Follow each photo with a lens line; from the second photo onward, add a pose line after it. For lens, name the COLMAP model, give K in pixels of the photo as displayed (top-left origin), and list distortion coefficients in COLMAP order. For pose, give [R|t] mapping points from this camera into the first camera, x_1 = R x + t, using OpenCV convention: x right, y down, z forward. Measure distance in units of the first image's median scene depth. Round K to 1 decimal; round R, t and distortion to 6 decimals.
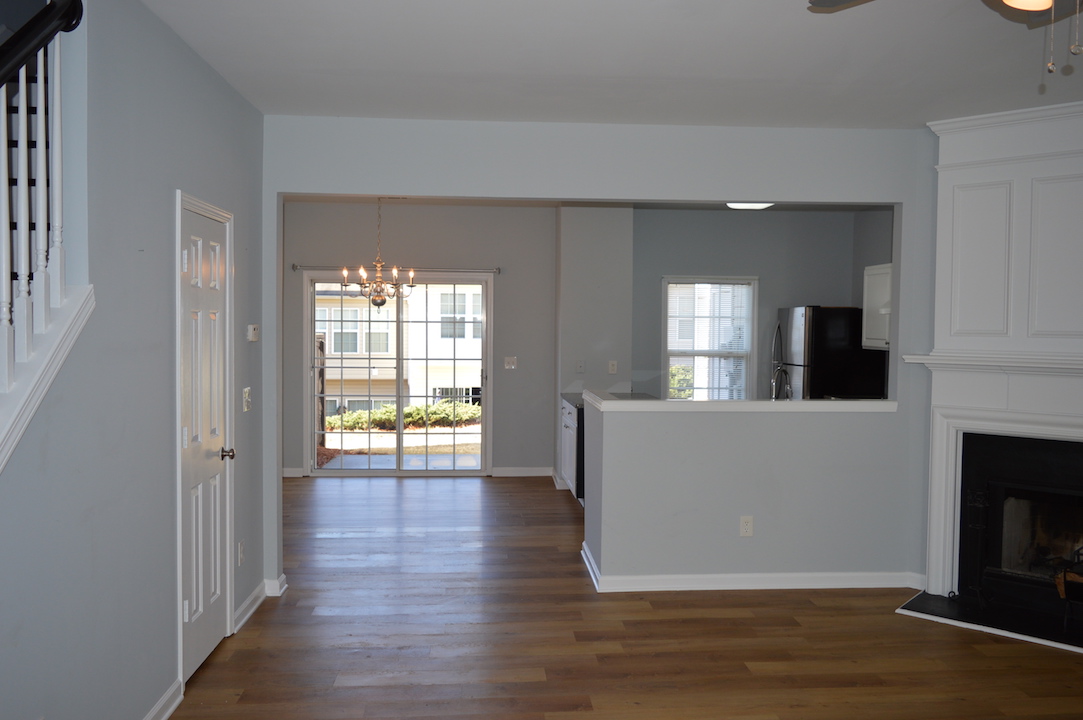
lens RADIAL K [[860.6, 0, 540.3], [0, 860.6, 355.9], [0, 0, 1]] dist [-0.014519, -0.004444]
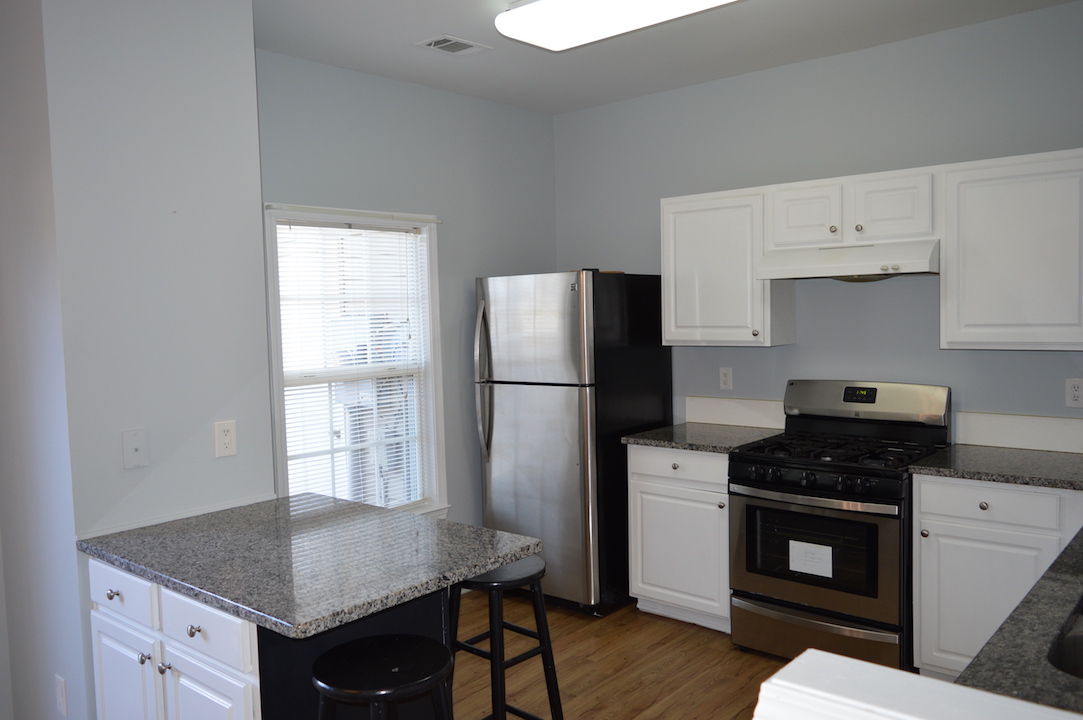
lens RADIAL K [[860.6, 0, 538.0], [0, 860.6, 357.8], [0, 0, 1]] dist [-0.014519, -0.004444]
pose [[0.703595, -0.069058, 0.707238, -0.088397], [0.060339, 0.997478, 0.037370, -0.030097], [-0.708035, 0.016380, 0.705987, 0.755975]]
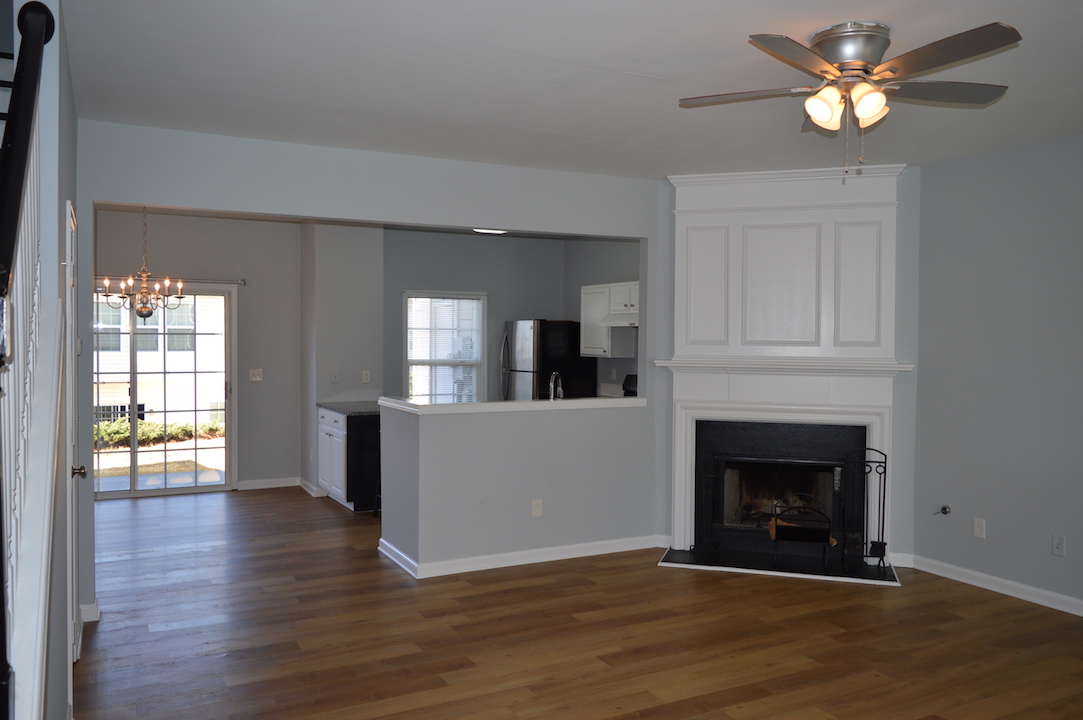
lens RADIAL K [[860.6, 0, 541.2], [0, 860.6, 356.1], [0, 0, 1]] dist [-0.014519, -0.004444]
pose [[0.913762, -0.011707, 0.406081, -0.171519], [0.016774, 0.999820, -0.008921, 0.001197], [-0.405904, 0.014963, 0.913793, -0.057749]]
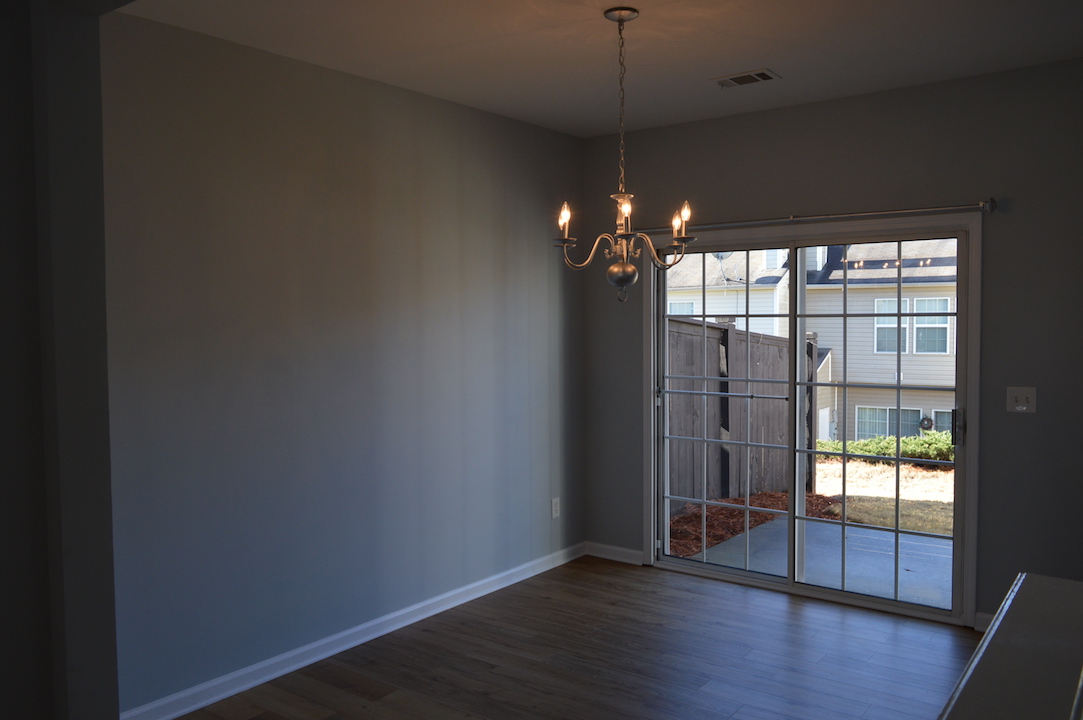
lens RADIAL K [[860.6, 0, 537.9], [0, 860.6, 355.0], [0, 0, 1]] dist [-0.014519, -0.004444]
pose [[0.757034, 0.015265, -0.653197, 0.090087], [-0.011446, 0.999883, 0.010101, -0.022639], [0.653275, -0.000171, 0.757121, 0.591065]]
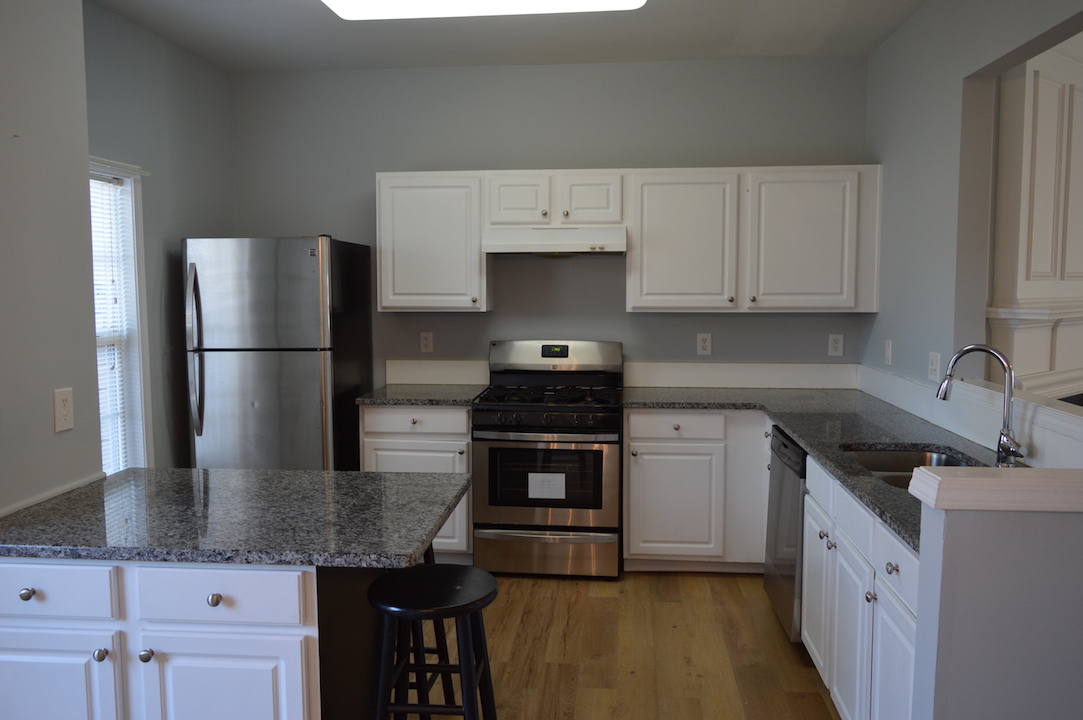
lens RADIAL K [[860.6, 0, 543.7], [0, 860.6, 361.7], [0, 0, 1]] dist [-0.014519, -0.004444]
pose [[0.153392, -0.100767, 0.983014, -0.219650], [0.041287, 0.994572, 0.095509, -0.029840], [-0.987303, 0.025936, 0.156719, 0.906861]]
